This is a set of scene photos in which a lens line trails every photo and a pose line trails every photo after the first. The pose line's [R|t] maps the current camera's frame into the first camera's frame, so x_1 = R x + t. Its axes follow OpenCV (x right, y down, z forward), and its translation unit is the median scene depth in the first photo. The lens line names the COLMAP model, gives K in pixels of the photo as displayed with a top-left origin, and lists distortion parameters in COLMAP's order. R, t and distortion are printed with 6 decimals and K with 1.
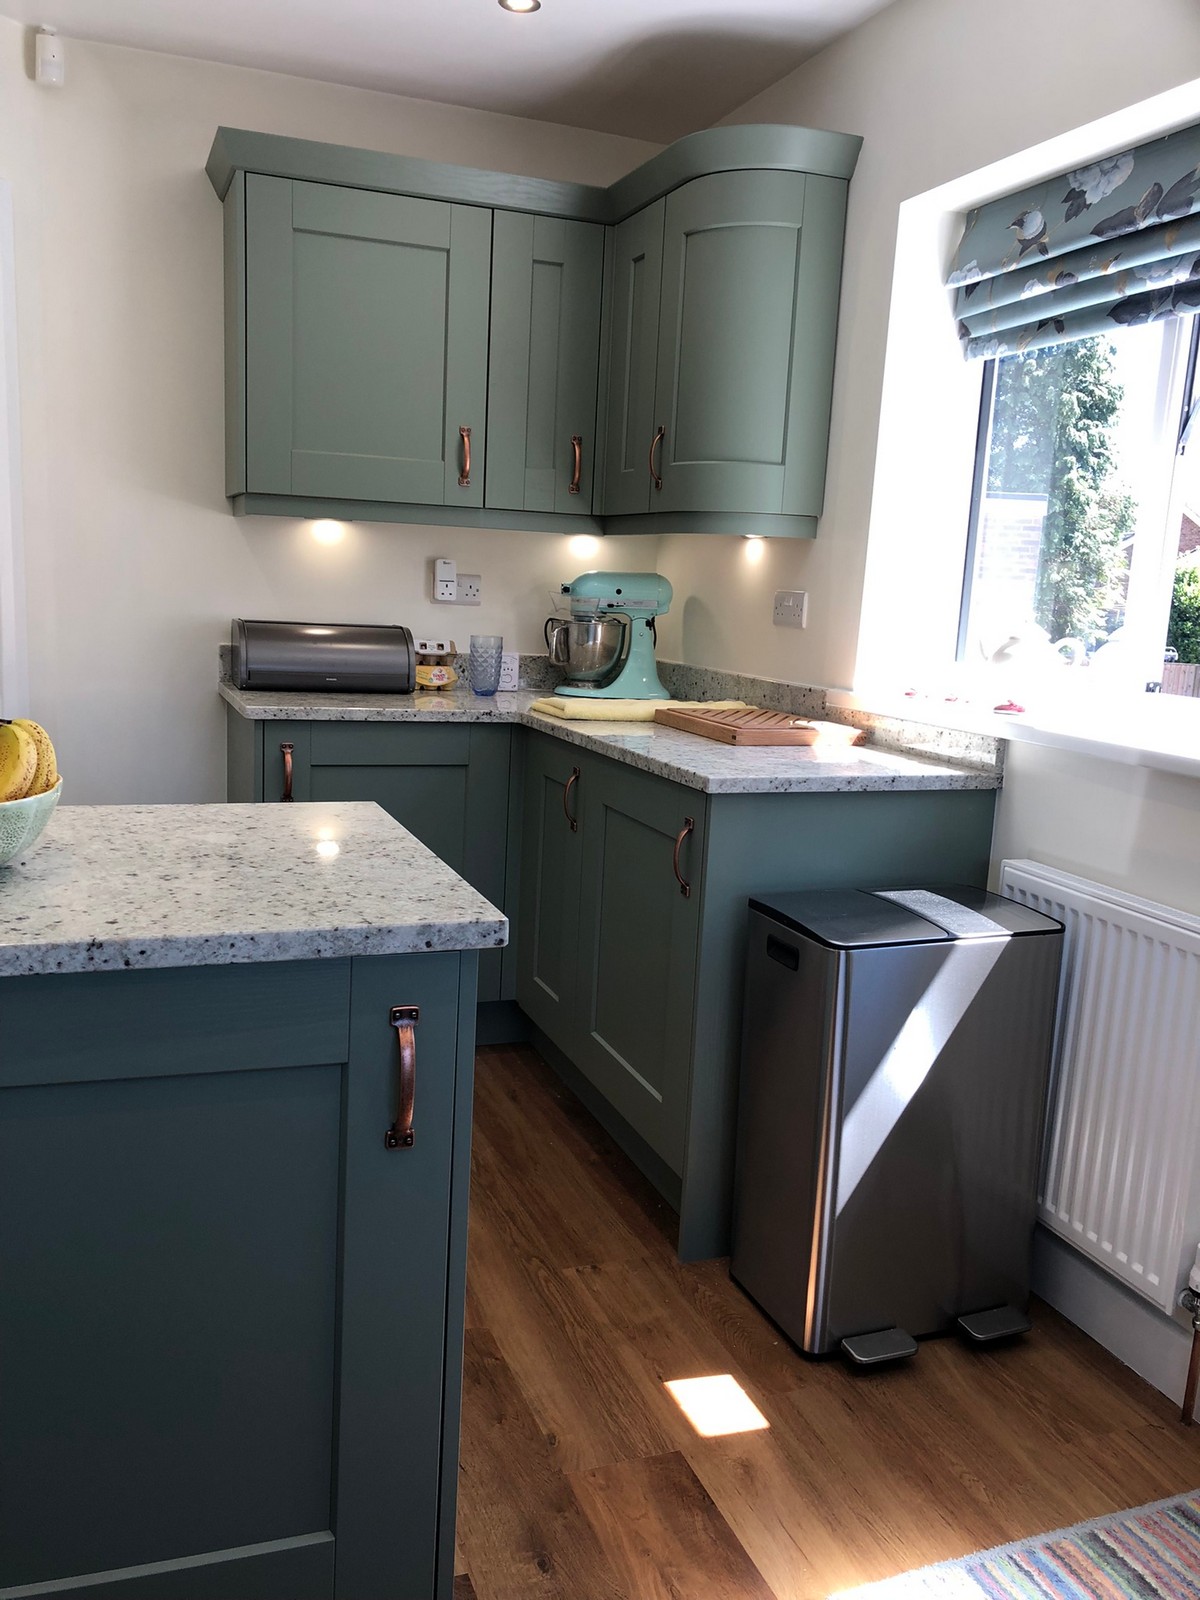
lens RADIAL K [[1306.0, 0, 576.0], [0, 1306.0, 798.9], [0, 0, 1]] dist [0.051699, -0.087876]
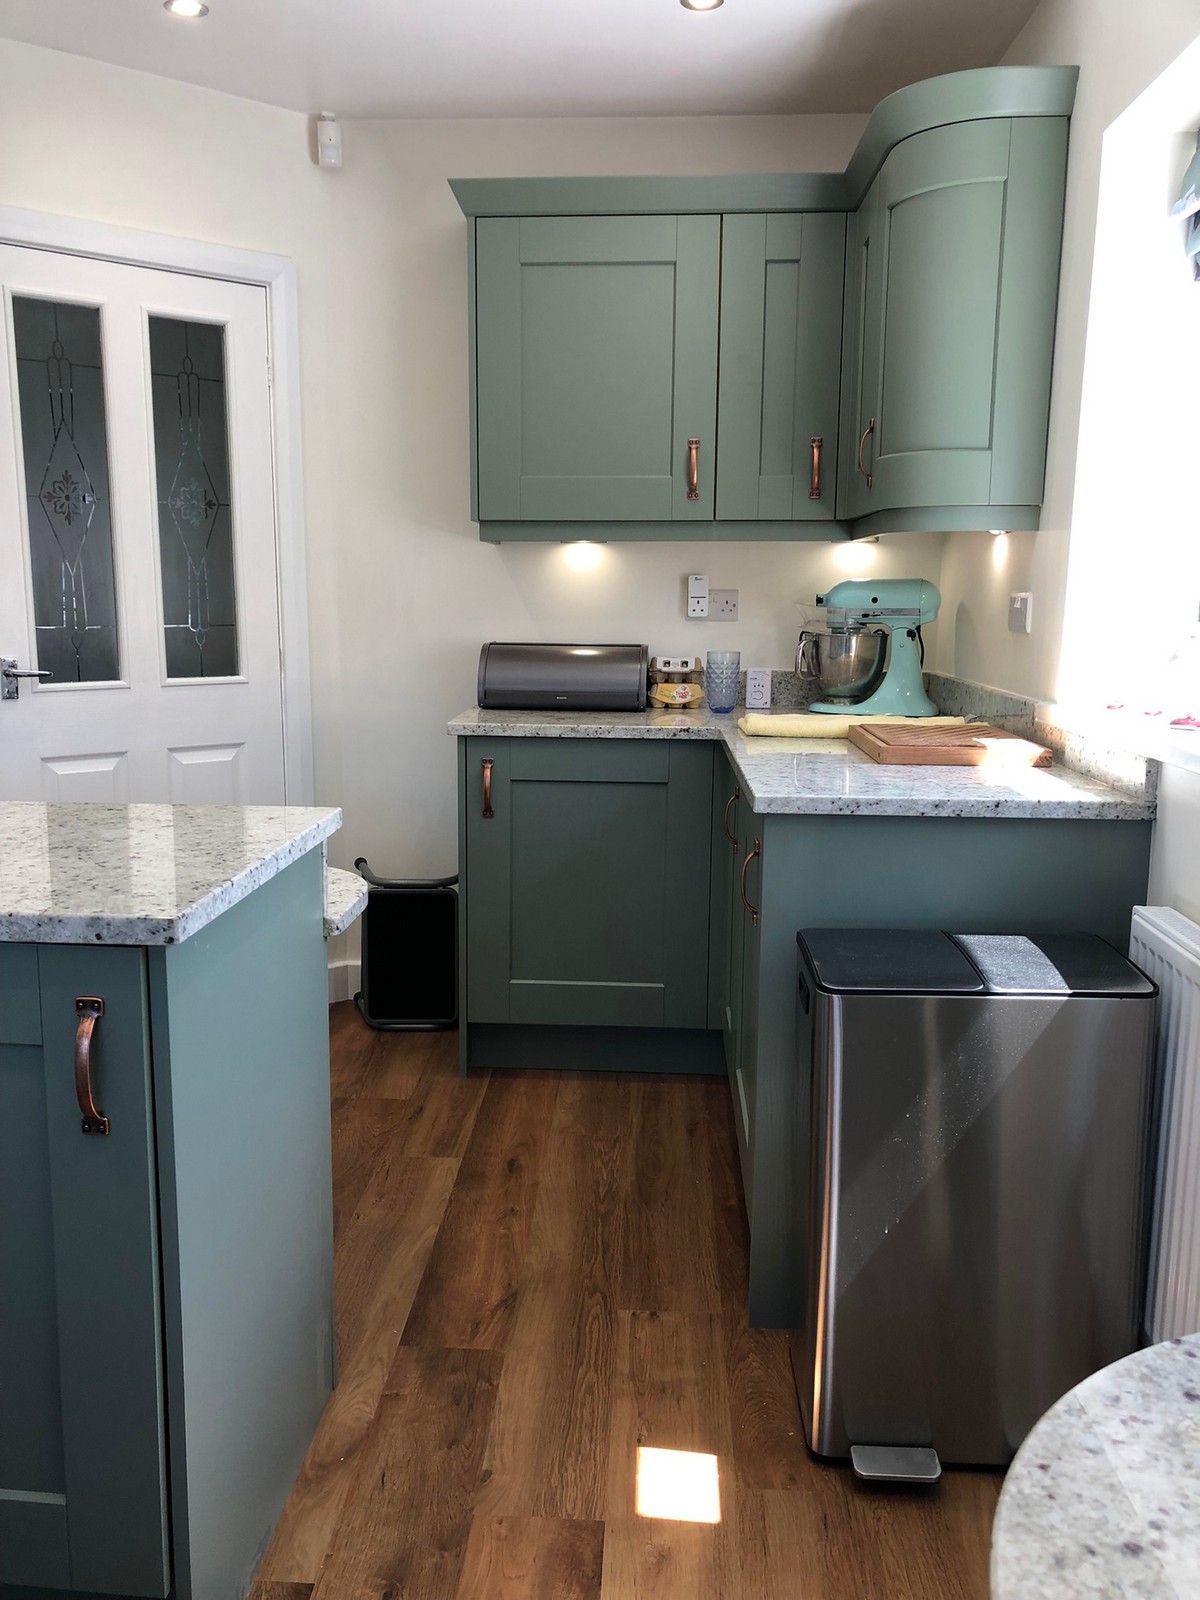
lens RADIAL K [[1306.2, 0, 573.7], [0, 1306.2, 793.1], [0, 0, 1]] dist [0.042972, -0.048364]
pose [[0.912060, 0.021951, -0.409469, 0.282083], [-0.032312, 0.999308, -0.018401, 0.002132], [0.408782, 0.030013, 0.912138, 0.088531]]
